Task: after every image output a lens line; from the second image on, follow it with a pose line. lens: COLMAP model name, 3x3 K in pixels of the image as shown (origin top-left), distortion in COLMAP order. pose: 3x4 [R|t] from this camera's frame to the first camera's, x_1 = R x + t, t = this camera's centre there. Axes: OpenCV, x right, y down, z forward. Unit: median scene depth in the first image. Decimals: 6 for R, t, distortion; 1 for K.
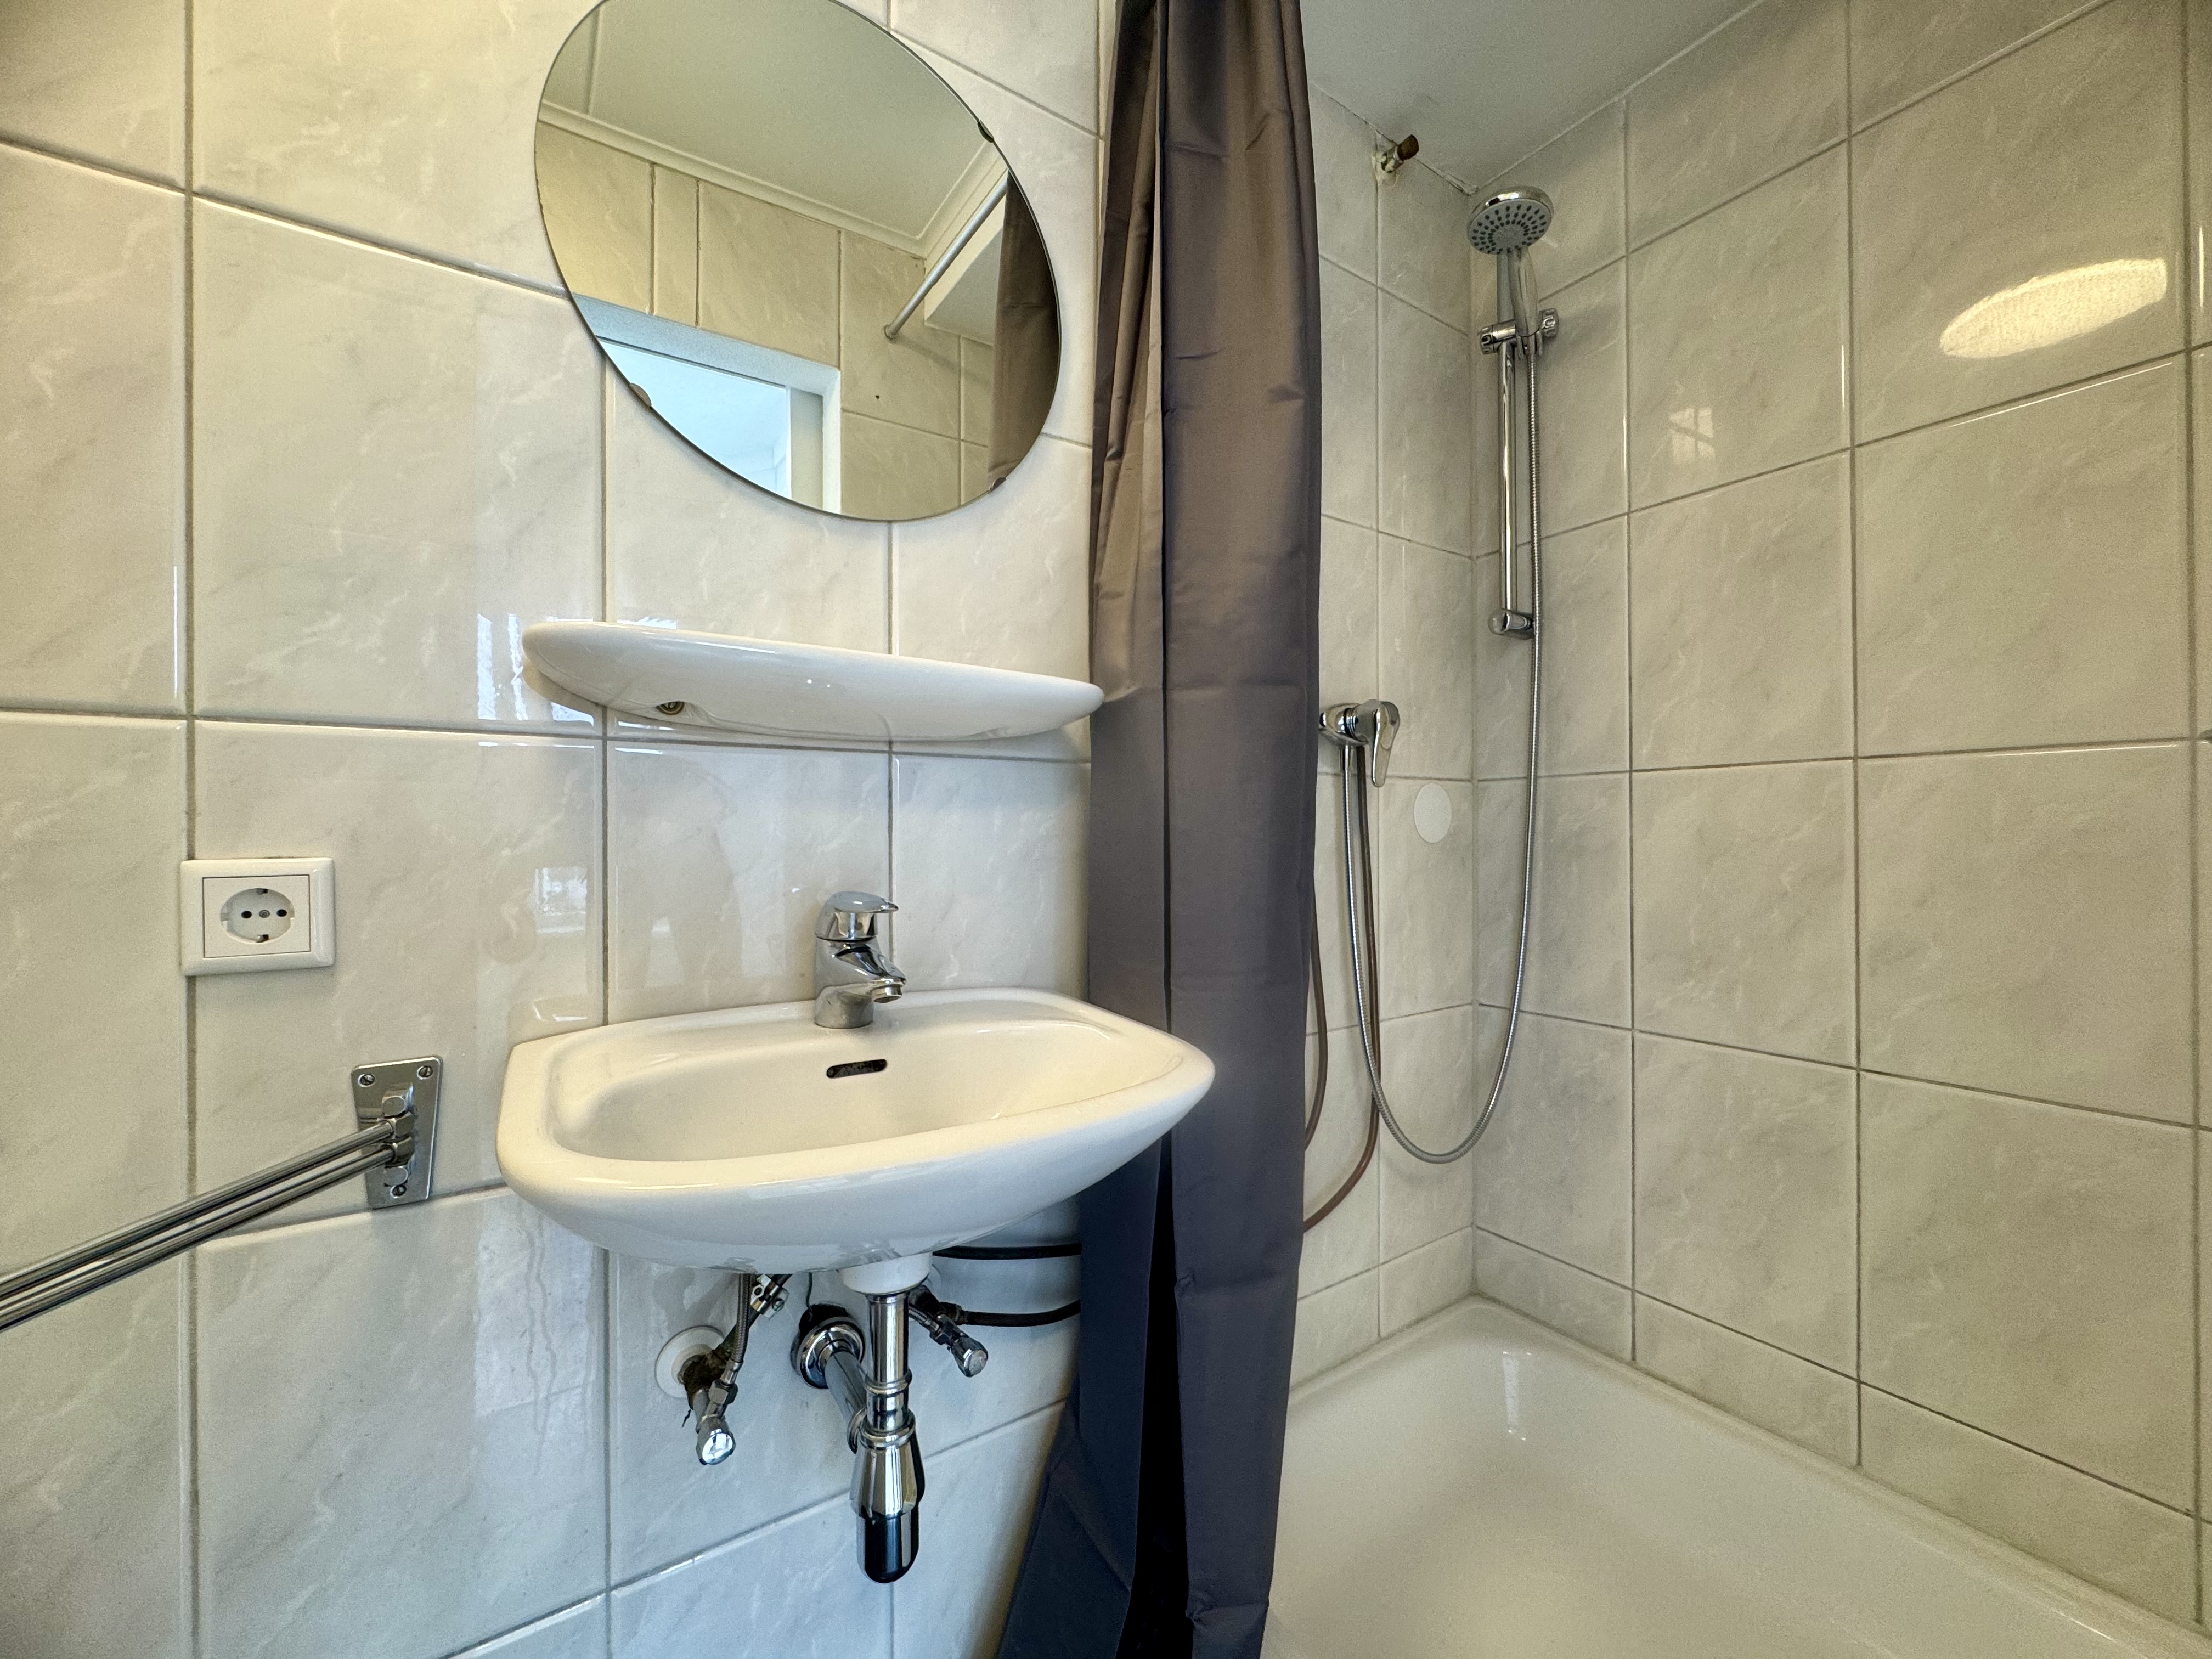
lens RADIAL K [[881.2, 0, 1100.8], [0, 881.2, 829.7], [0, 0, 1]] dist [-0.002420, -0.000005]
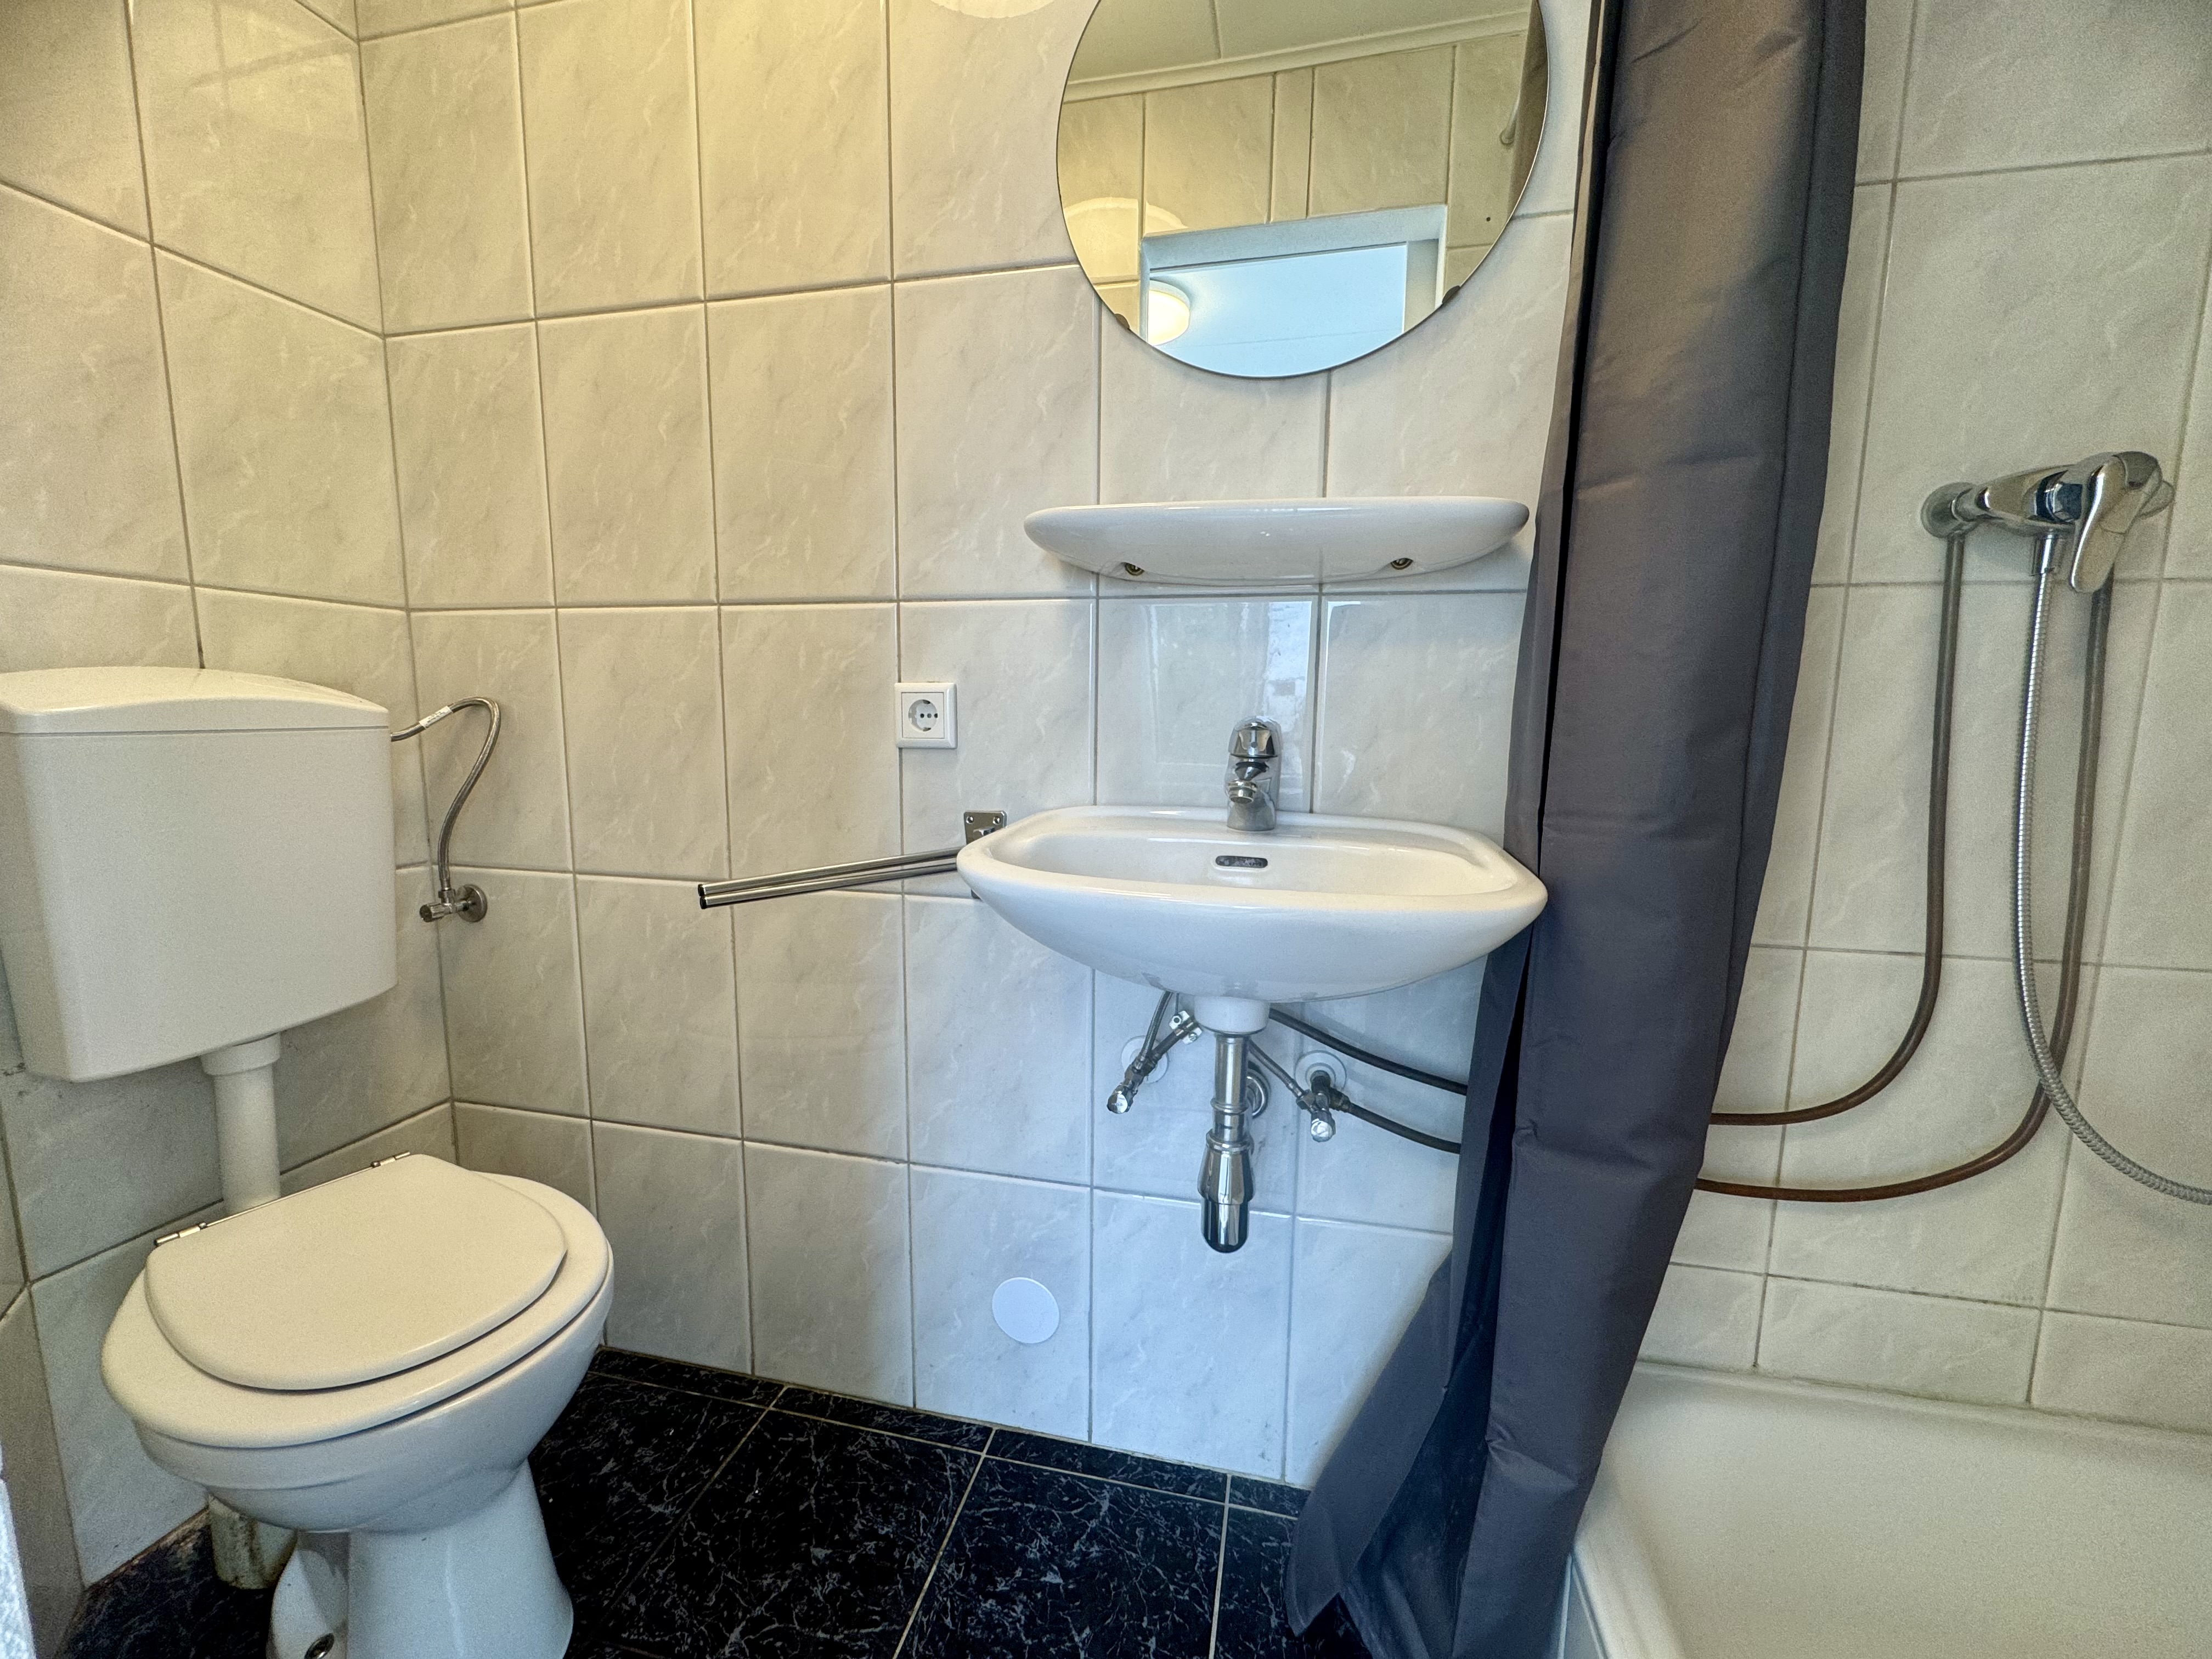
lens RADIAL K [[881.2, 0, 1100.8], [0, 881.2, 829.7], [0, 0, 1]] dist [-0.002420, -0.000005]
pose [[0.690173, 0.103318, -0.716231, 0.451110], [-0.014747, 0.991558, 0.128824, 0.076614], [0.723495, -0.078348, 0.685870, 0.038966]]
